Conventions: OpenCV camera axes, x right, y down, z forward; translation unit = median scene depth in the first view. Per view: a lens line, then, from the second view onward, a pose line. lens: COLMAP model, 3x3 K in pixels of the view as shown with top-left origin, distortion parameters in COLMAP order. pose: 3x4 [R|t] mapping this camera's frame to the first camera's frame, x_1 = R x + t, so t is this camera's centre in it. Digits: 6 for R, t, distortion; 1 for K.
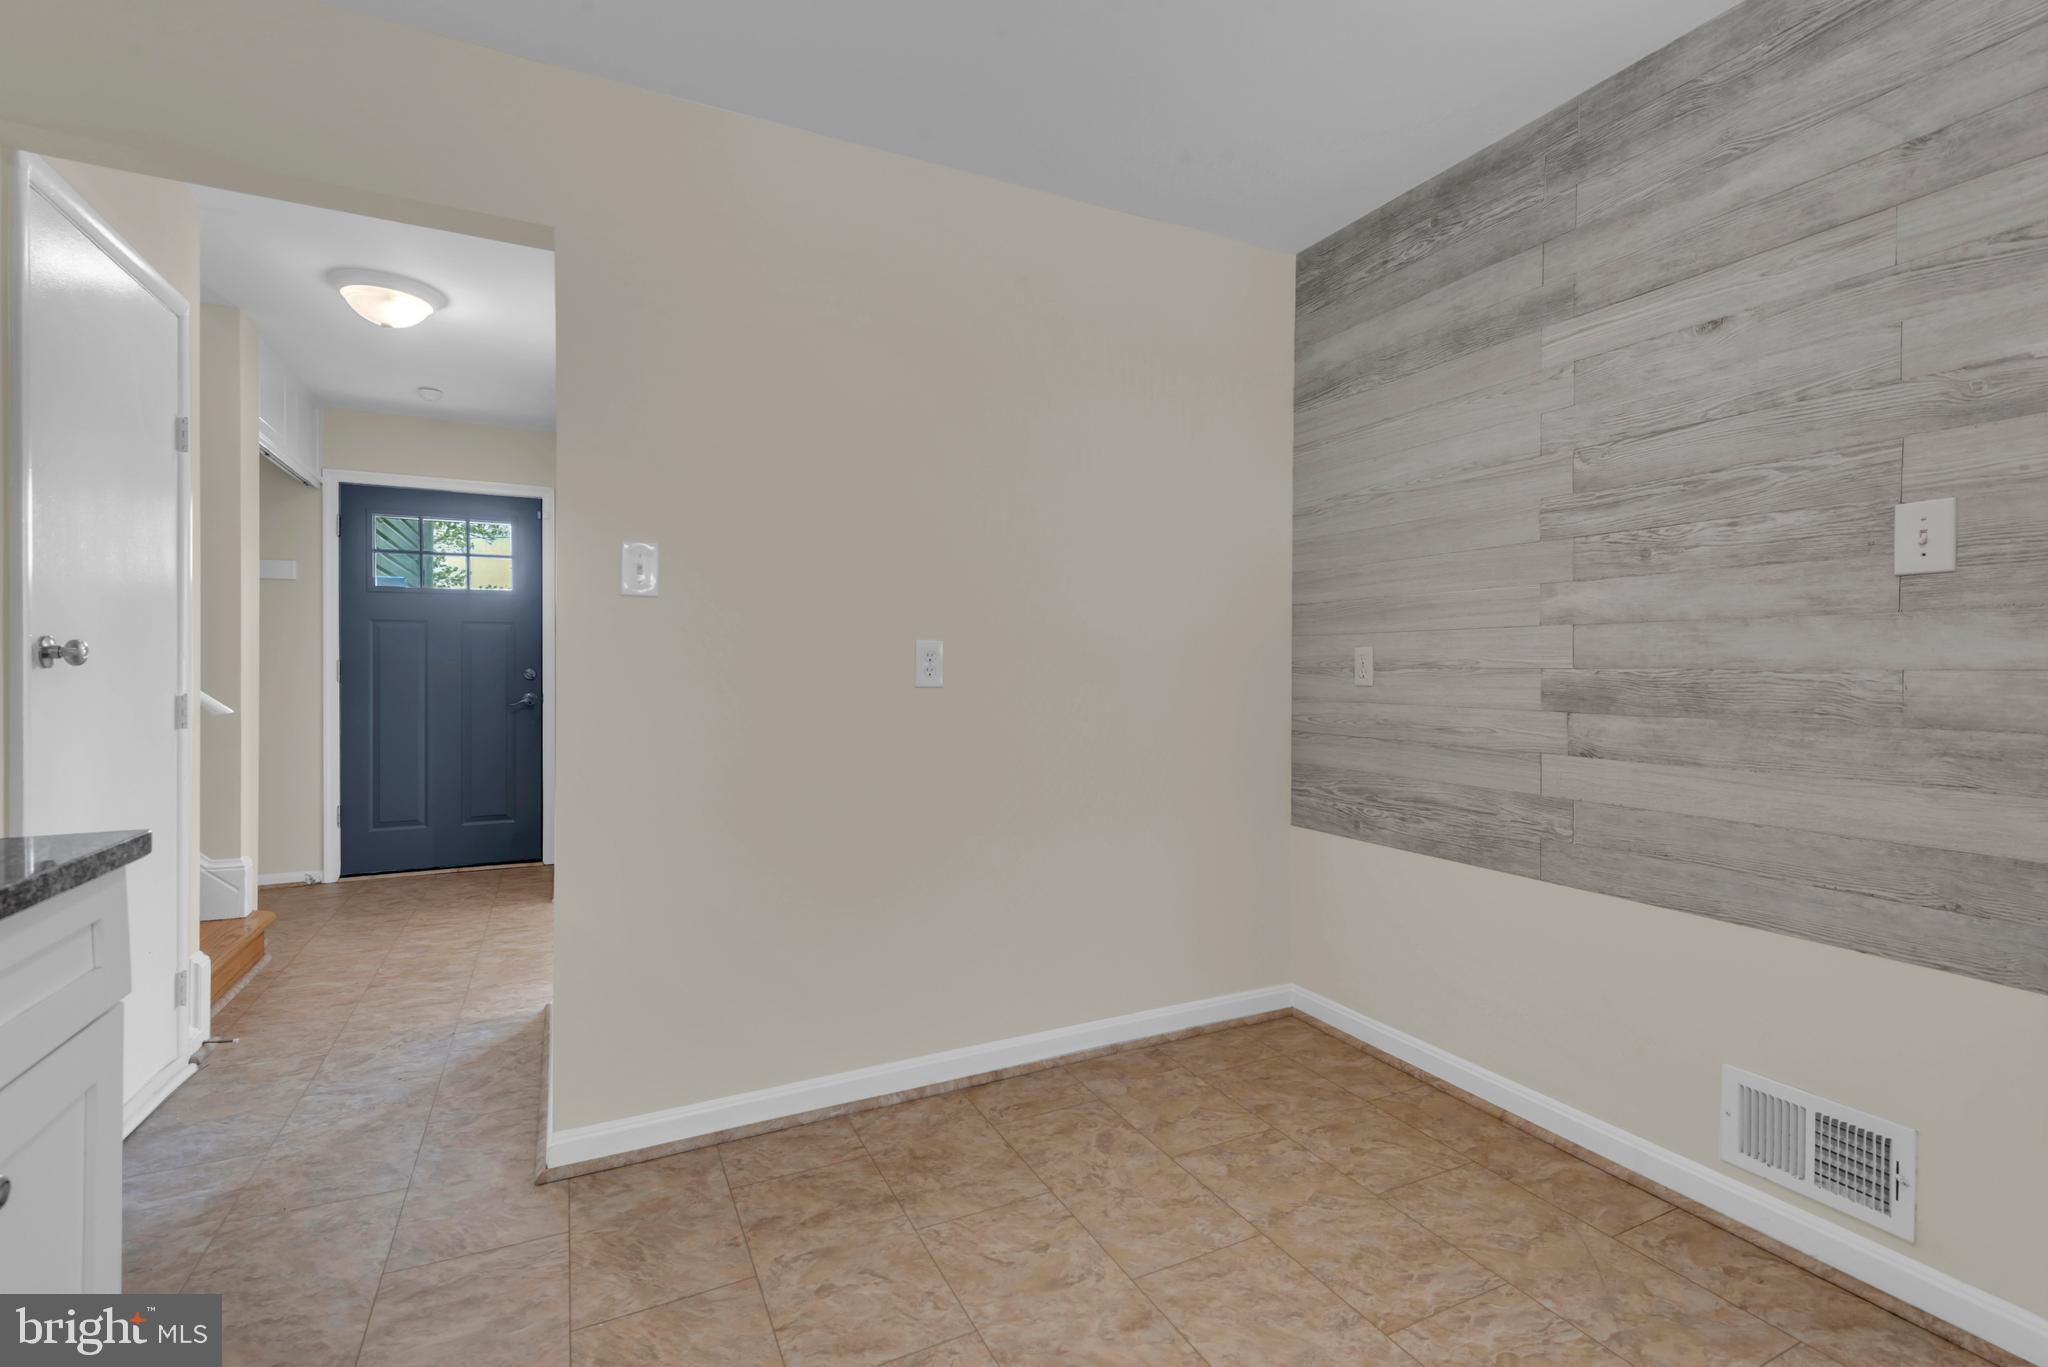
lens RADIAL K [[929.2, 0, 1028.3], [0, 929.2, 680.9], [0, 0, 1]] dist [0.016022, -0.001192]
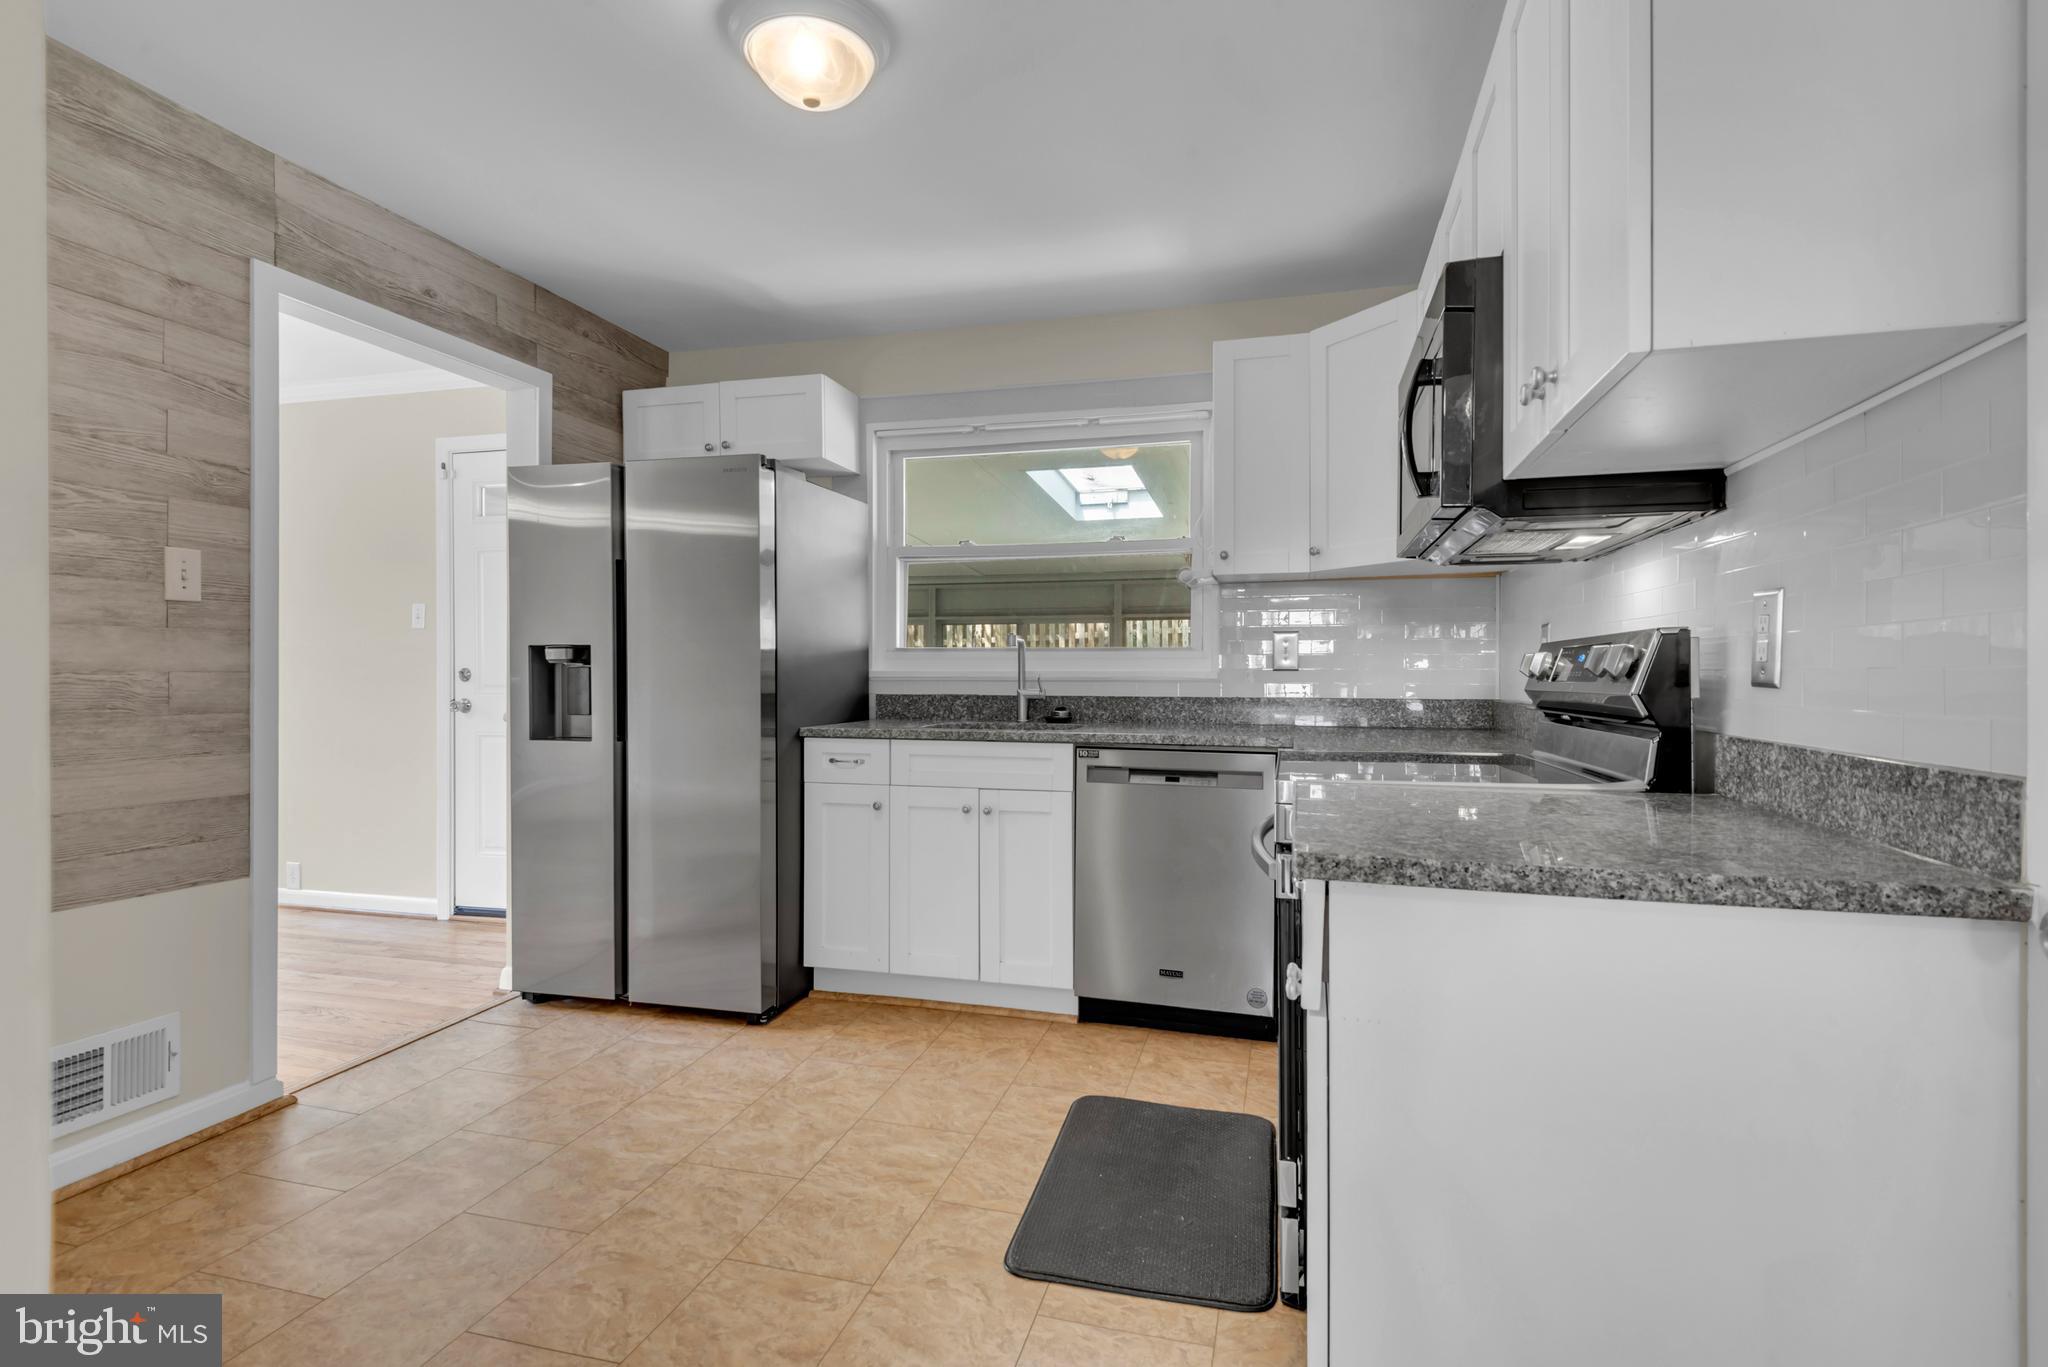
lens RADIAL K [[1004.4, 0, 1025.0], [0, 1004.4, 675.6], [0, 0, 1]] dist [0.016342, -0.011276]
pose [[-0.743176, -0.010938, 0.669007, -0.874419], [-0.001863, 0.999896, 0.014279, -0.027260], [-0.669094, 0.009365, -0.743119, 1.185181]]
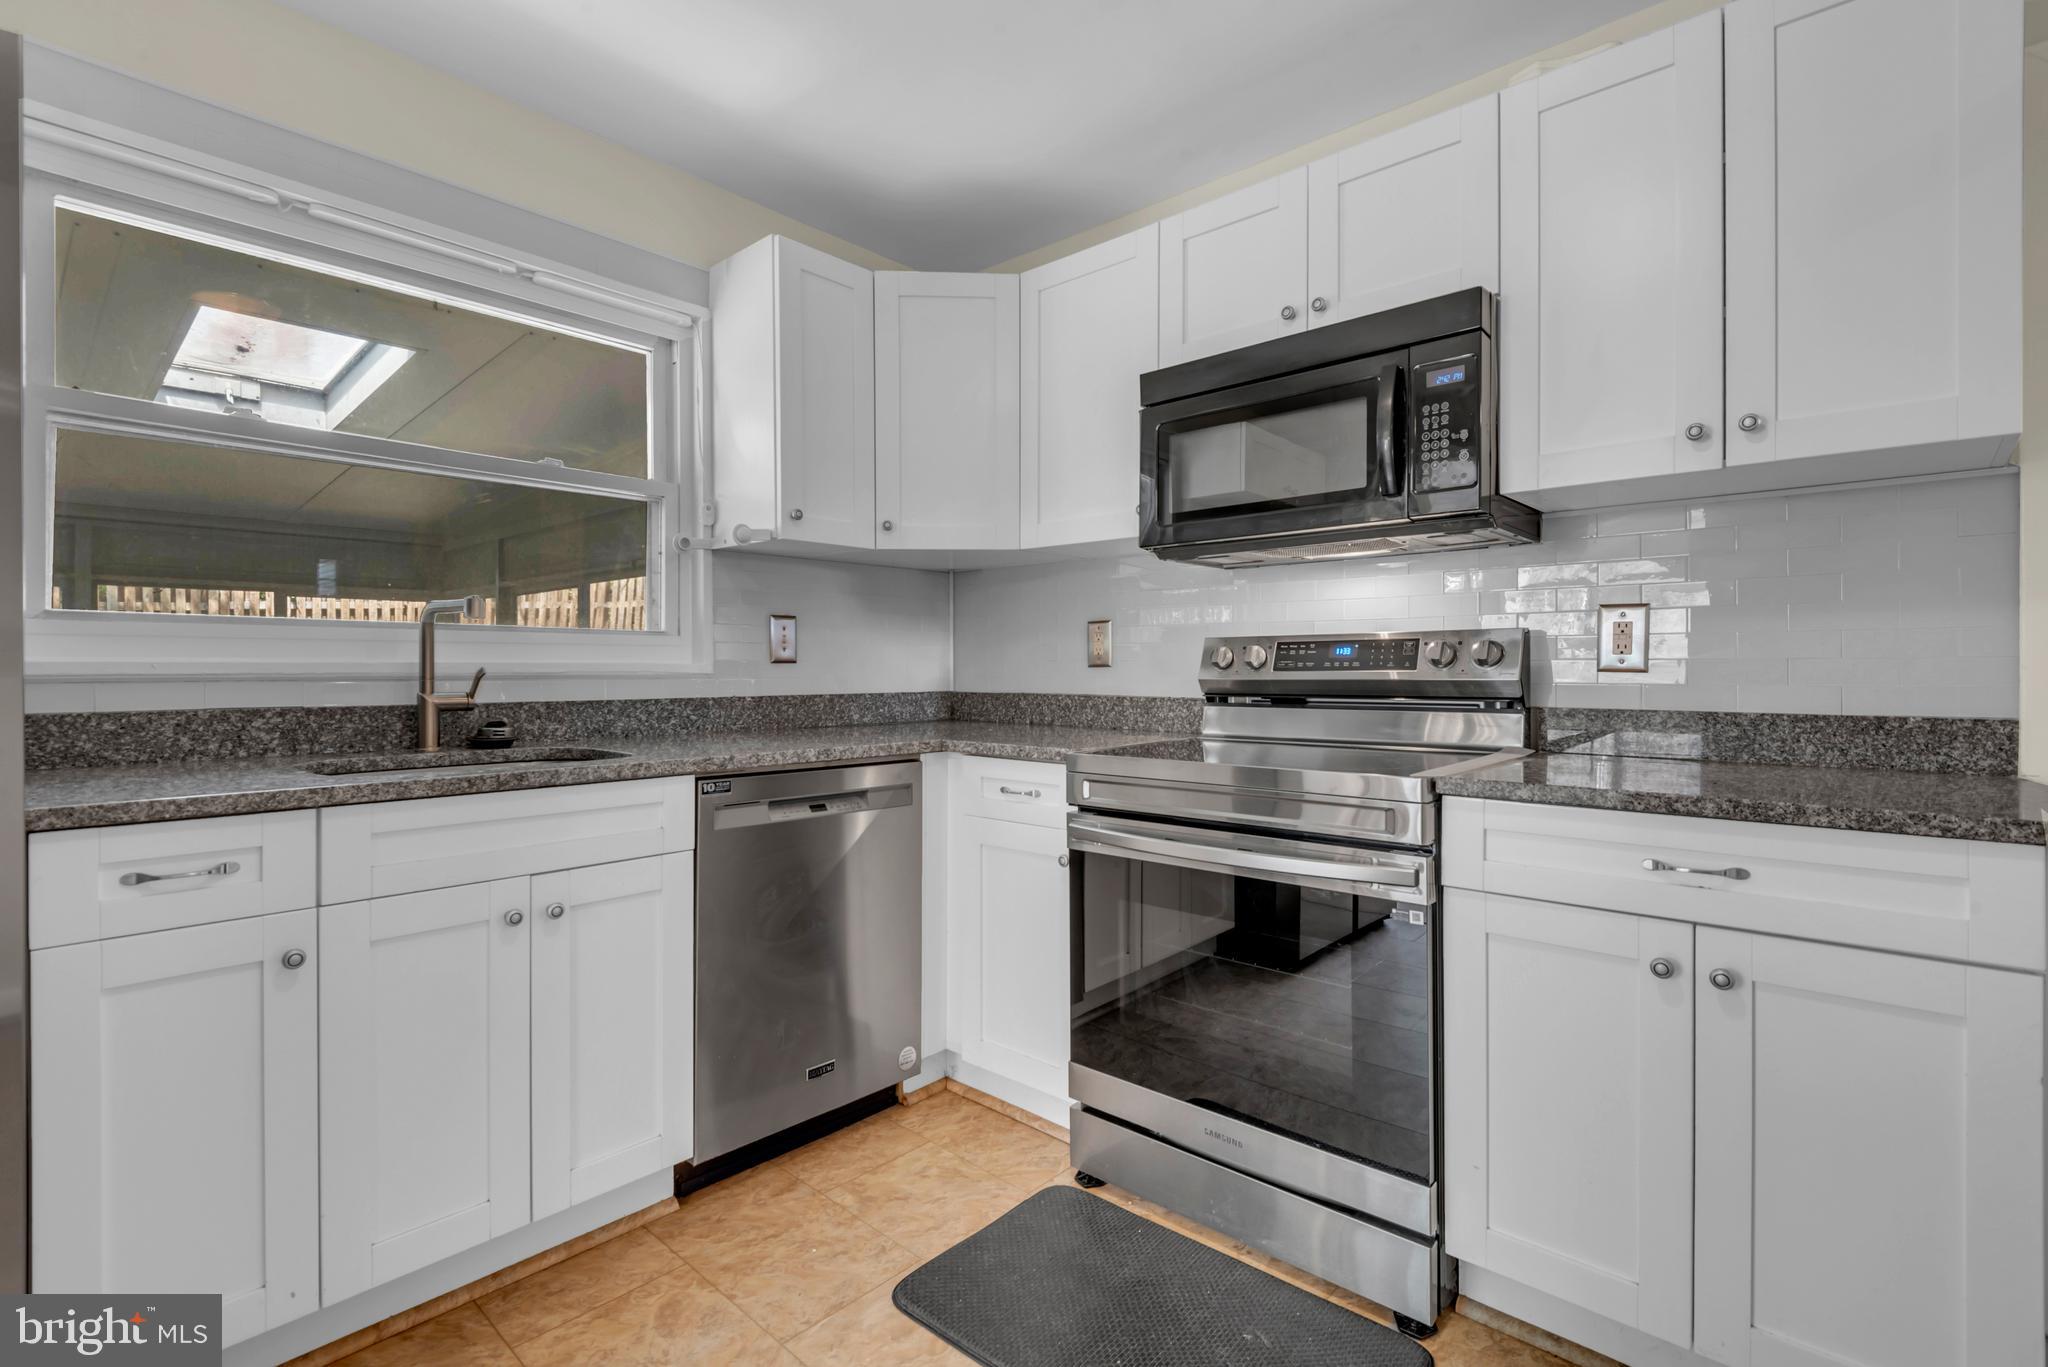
lens RADIAL K [[947.5, 0, 1020.0], [0, 947.5, 670.2], [0, 0, 1]] dist [0.007369, -0.004169]
pose [[-0.933158, -0.005273, -0.359427, 0.292515], [-0.008071, 0.999948, 0.006284, -0.009877], [0.359375, 0.008765, -0.933152, 0.948136]]
